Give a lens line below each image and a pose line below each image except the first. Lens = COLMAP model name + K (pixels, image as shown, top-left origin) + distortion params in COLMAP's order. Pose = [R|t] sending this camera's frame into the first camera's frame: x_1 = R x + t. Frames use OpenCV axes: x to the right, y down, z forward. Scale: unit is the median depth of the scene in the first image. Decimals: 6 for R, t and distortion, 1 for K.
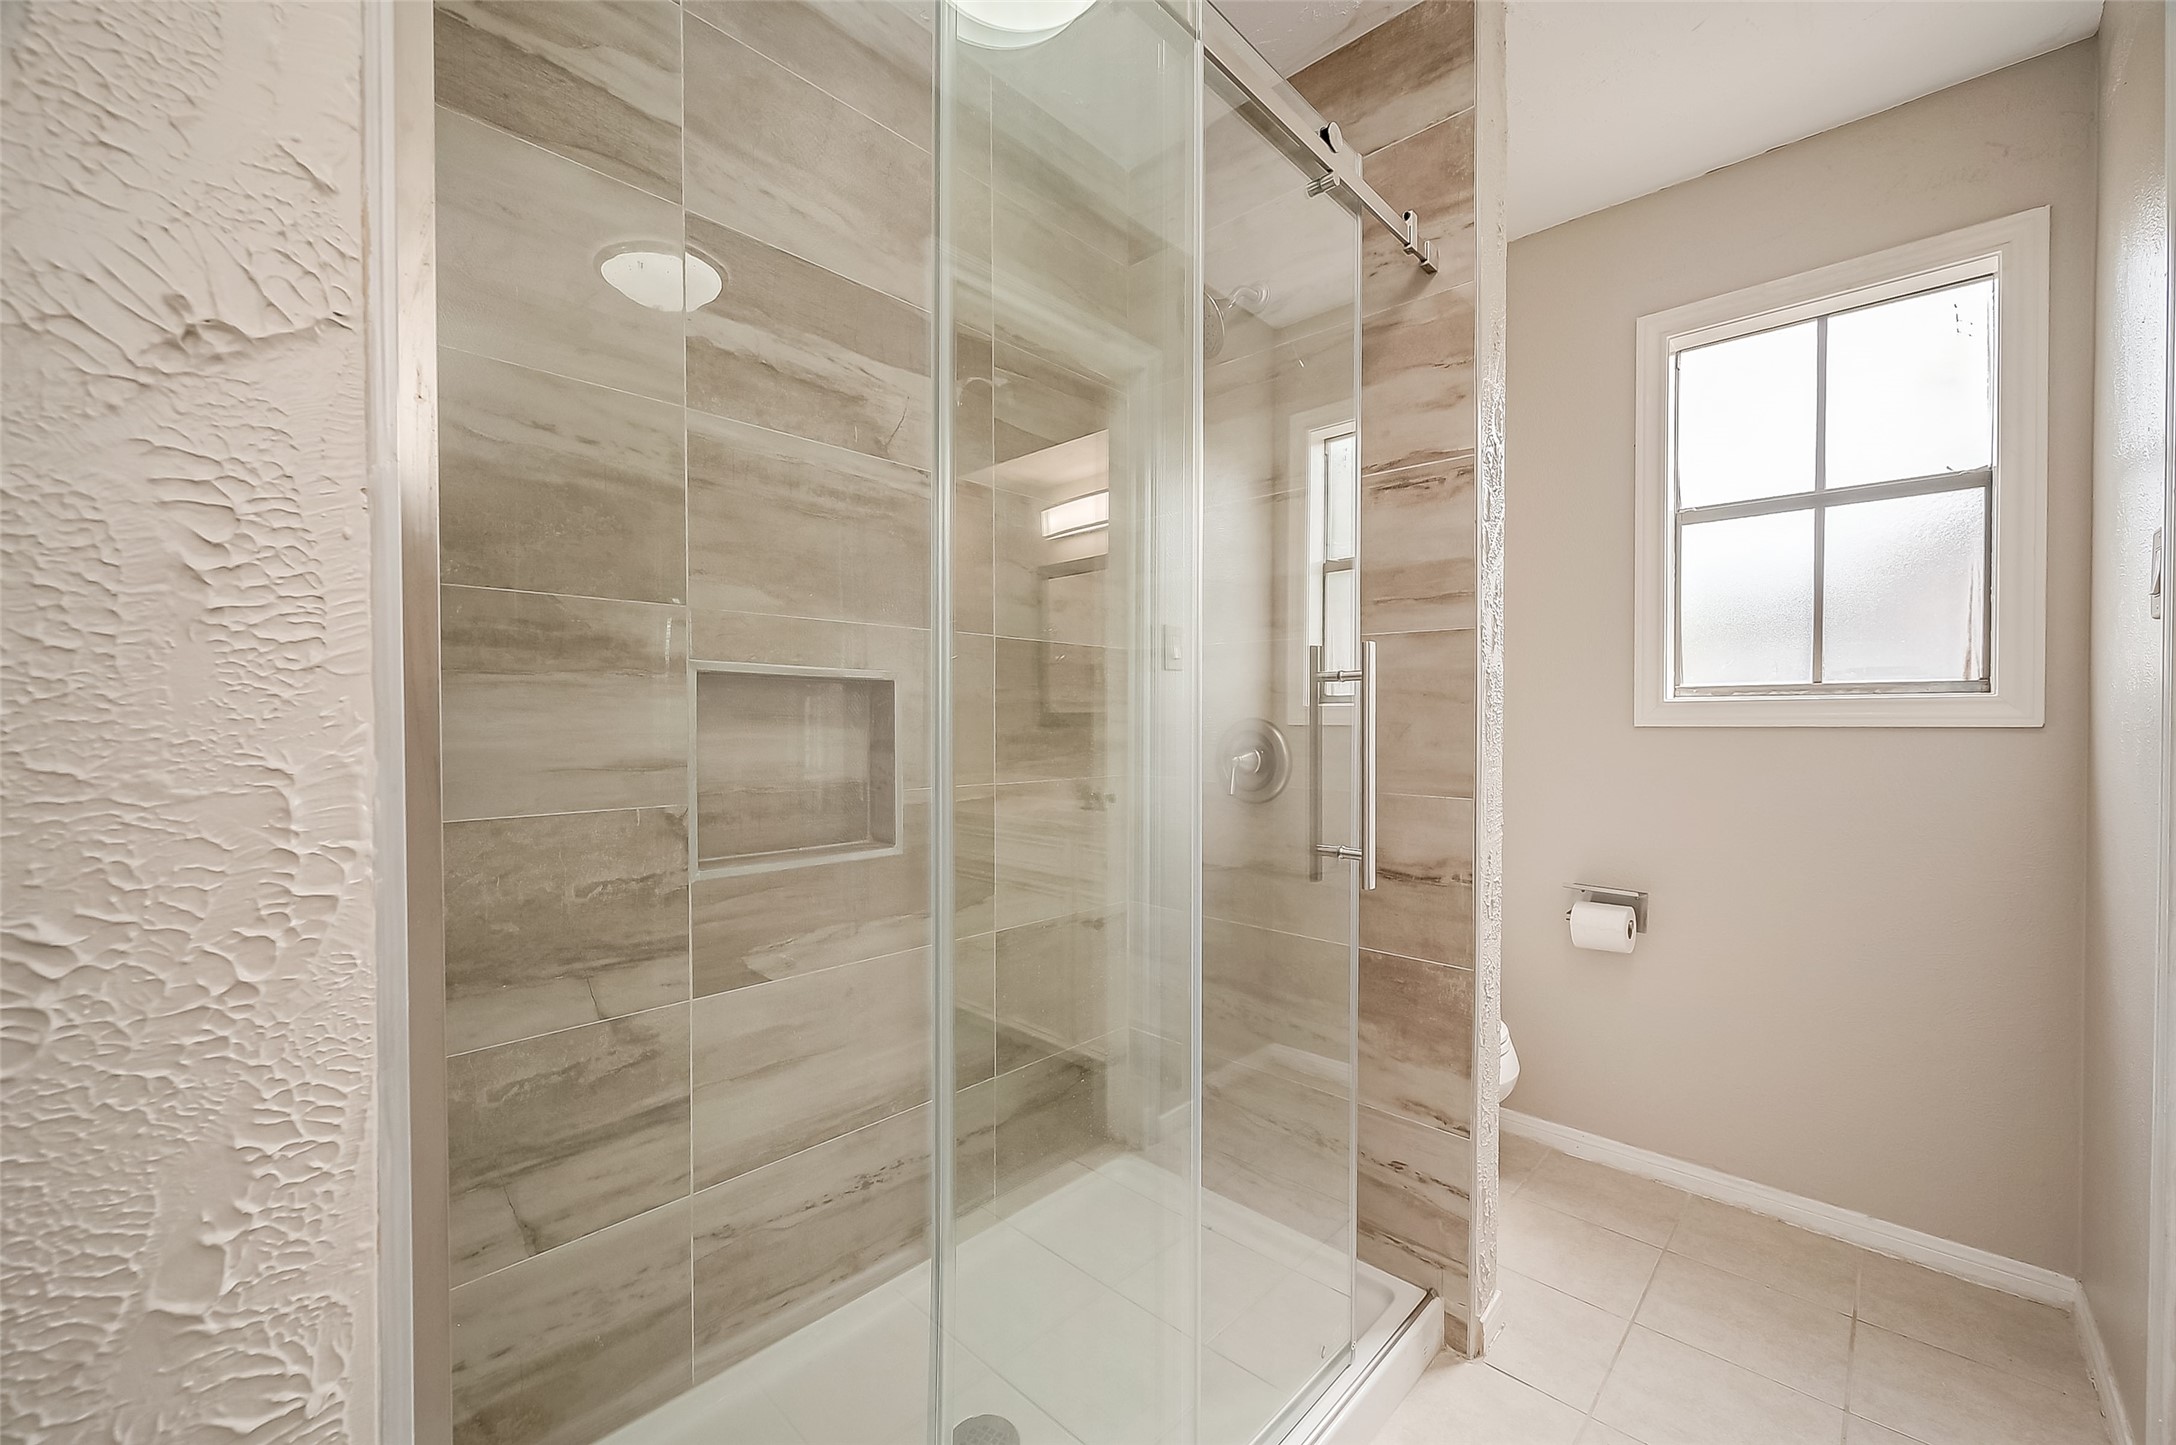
lens RADIAL K [[861.9, 0, 1091.0], [0, 861.9, 724.1], [0, 0, 1]] dist [0.000869, 0.000183]
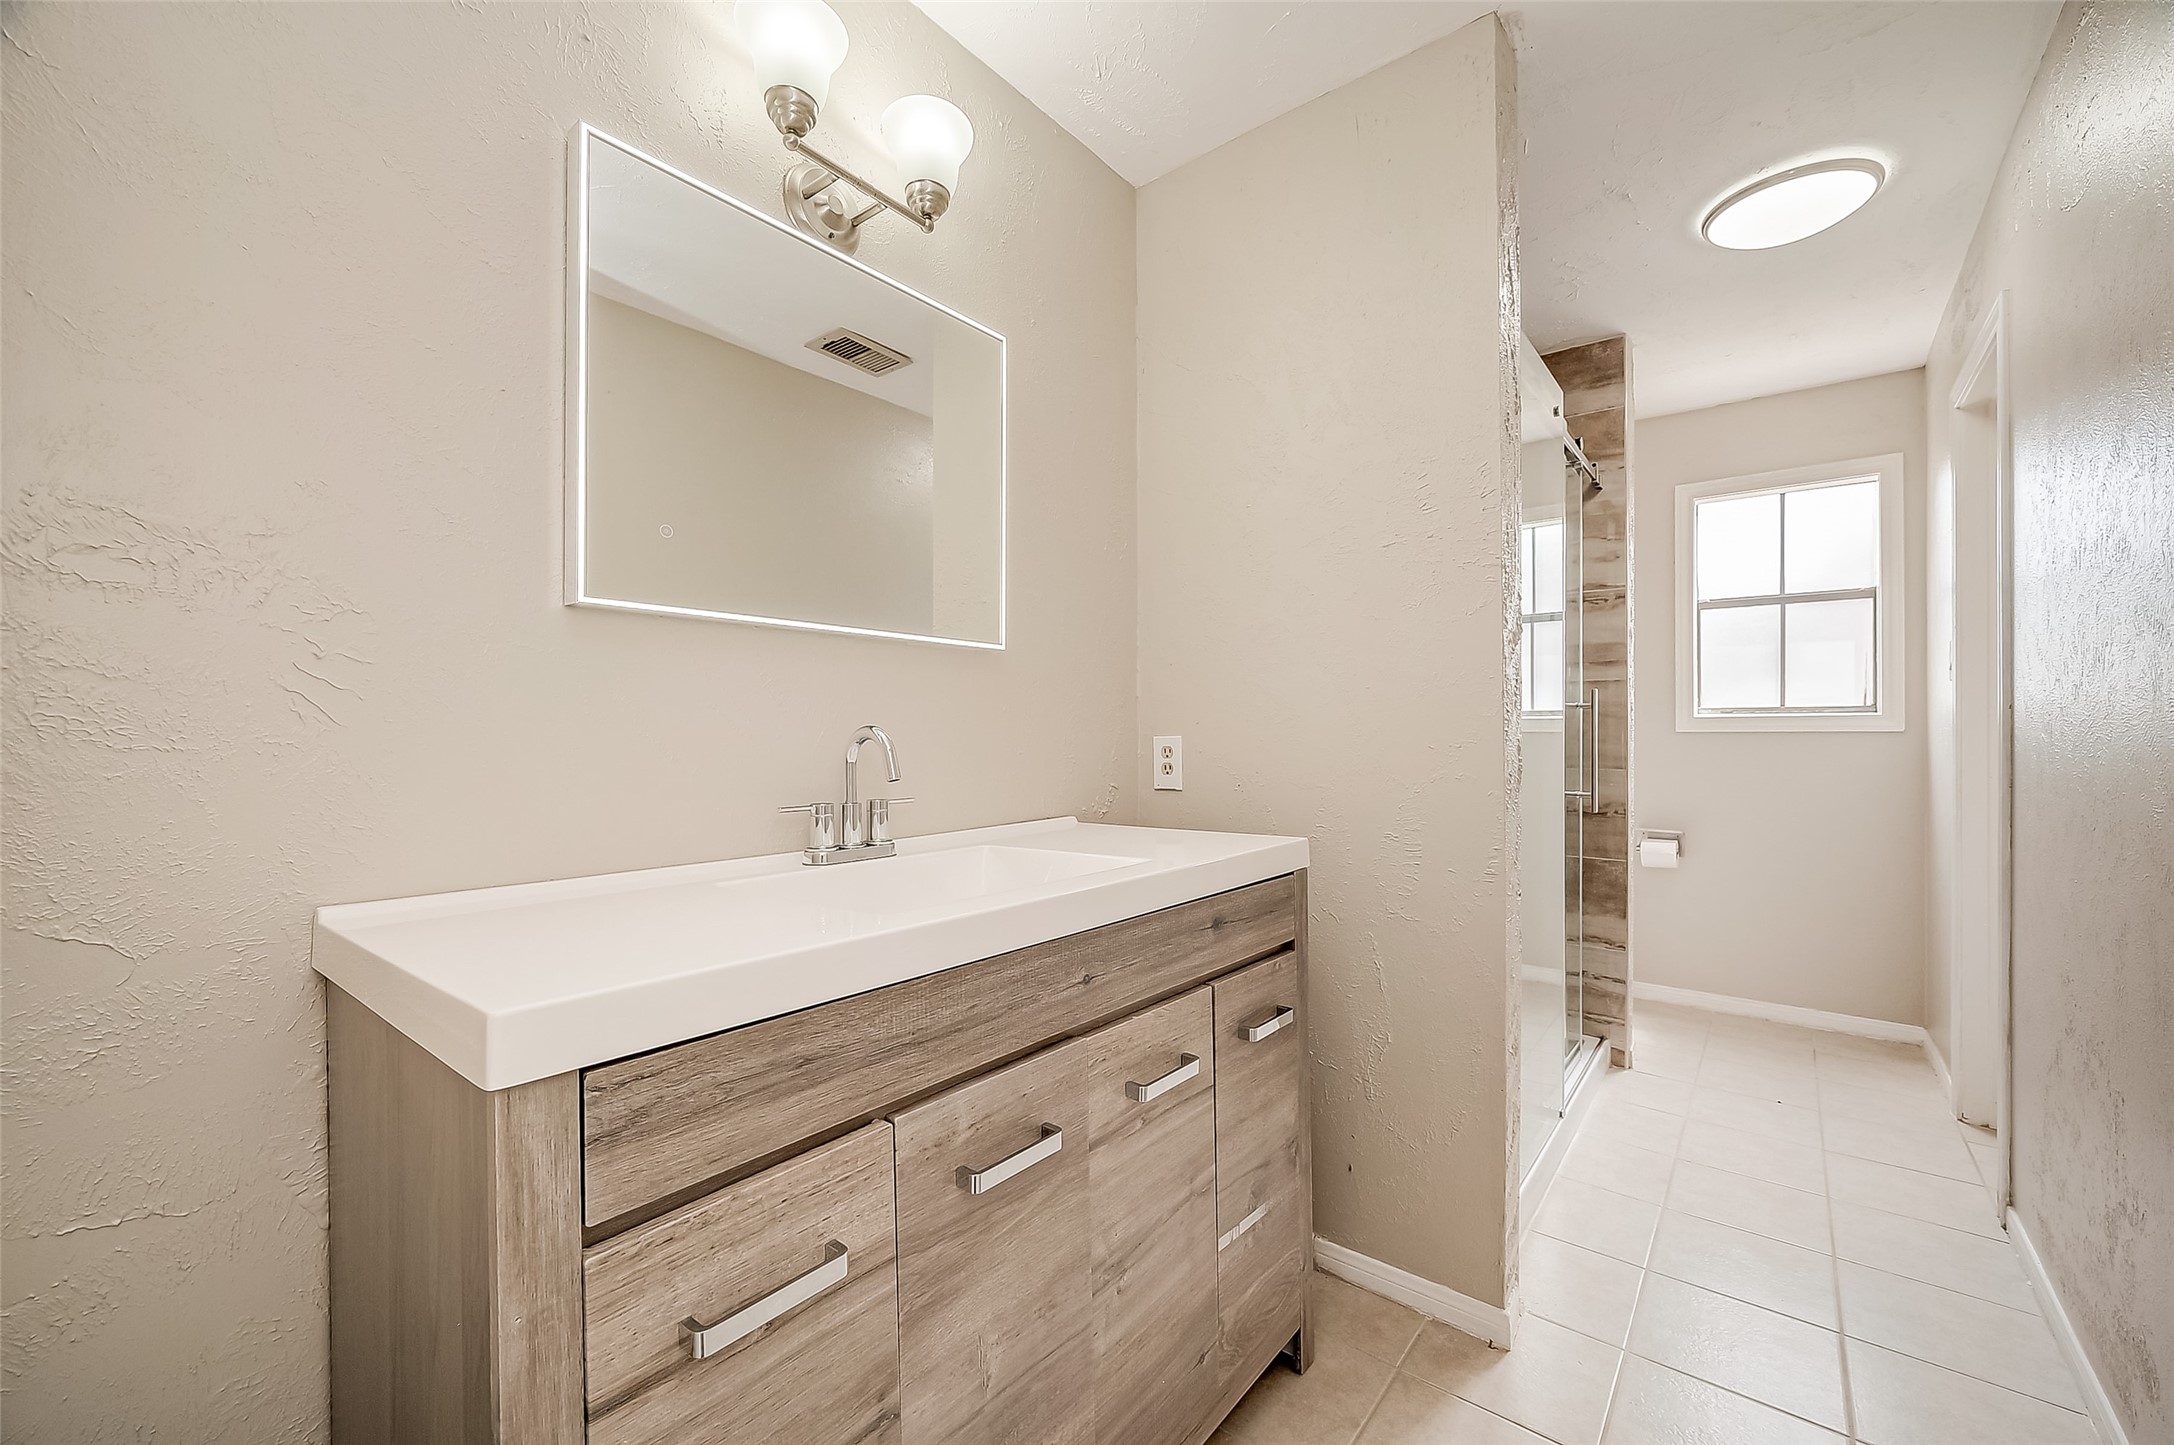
lens RADIAL K [[861.1, 0, 1085.1], [0, 861.1, 730.6], [0, 0, 1]] dist [0.000869, 0.000183]
pose [[0.997134, -0.003681, 0.075563, -0.852720], [0.004408, 0.999946, -0.009460, 0.013162], [-0.075524, 0.009766, 0.997096, -0.767312]]
